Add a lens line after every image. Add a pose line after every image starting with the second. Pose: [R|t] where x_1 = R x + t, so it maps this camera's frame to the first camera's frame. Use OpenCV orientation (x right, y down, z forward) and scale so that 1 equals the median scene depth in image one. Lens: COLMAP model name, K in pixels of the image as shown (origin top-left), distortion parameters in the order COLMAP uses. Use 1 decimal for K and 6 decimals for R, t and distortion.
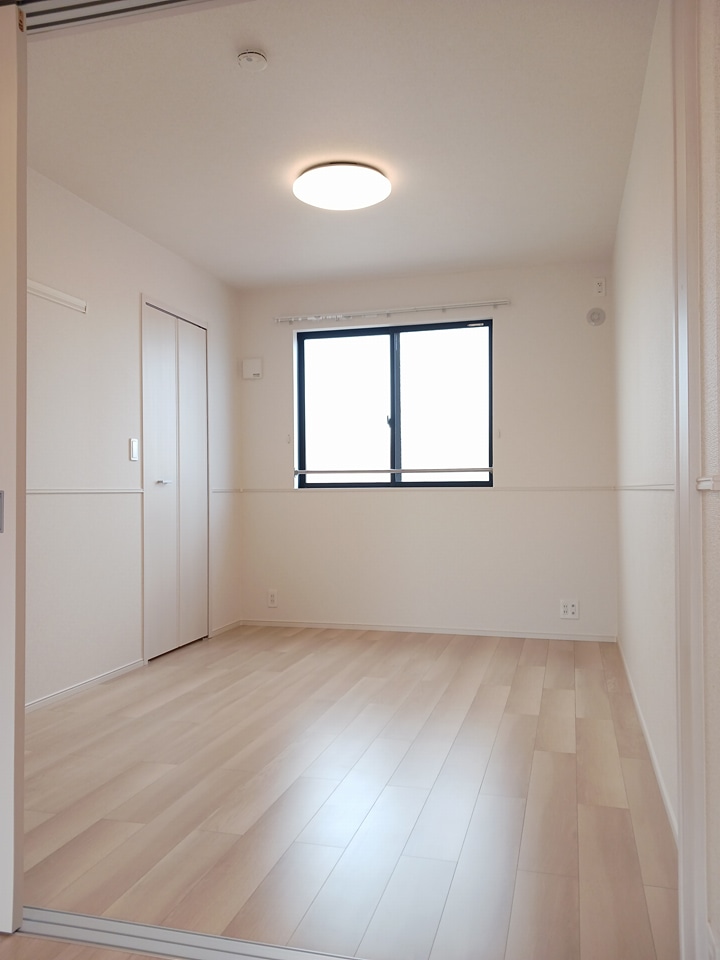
lens RADIAL K [[755.2, 0, 351.5], [0, 755.2, 481.6], [0, 0, 1]] dist [0.045044, -0.008529]
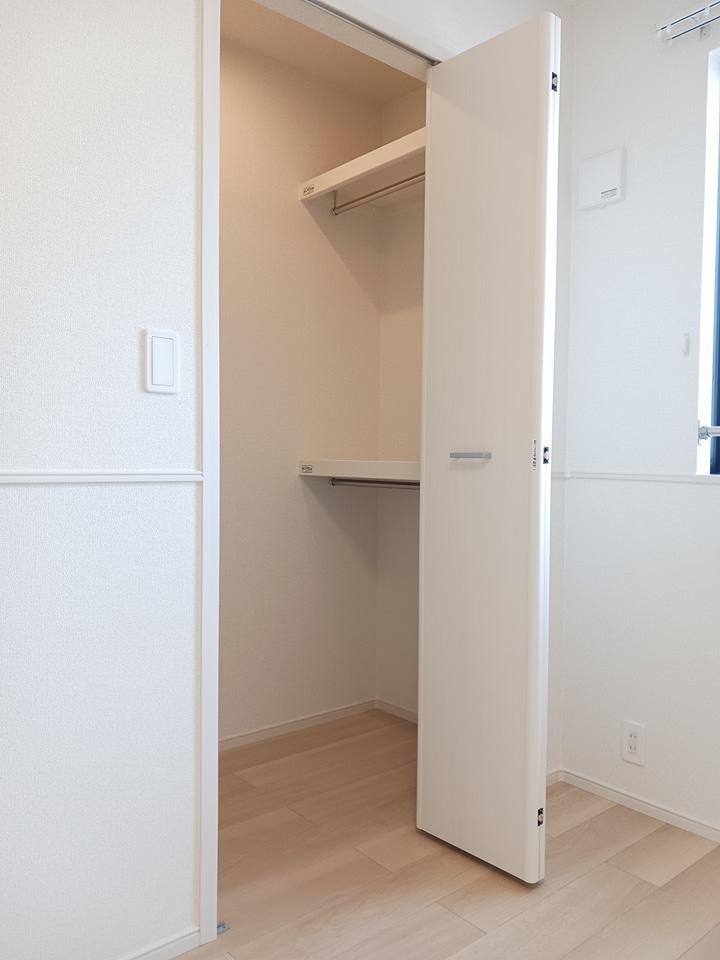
lens RADIAL K [[755.2, 0, 351.5], [0, 755.2, 481.6], [0, 0, 1]] dist [0.045044, -0.008529]
pose [[0.834833, 0.034204, -0.549439, -0.009927], [-0.011422, 0.998929, 0.044831, -0.002298], [0.550384, -0.031151, 0.834330, 0.580971]]
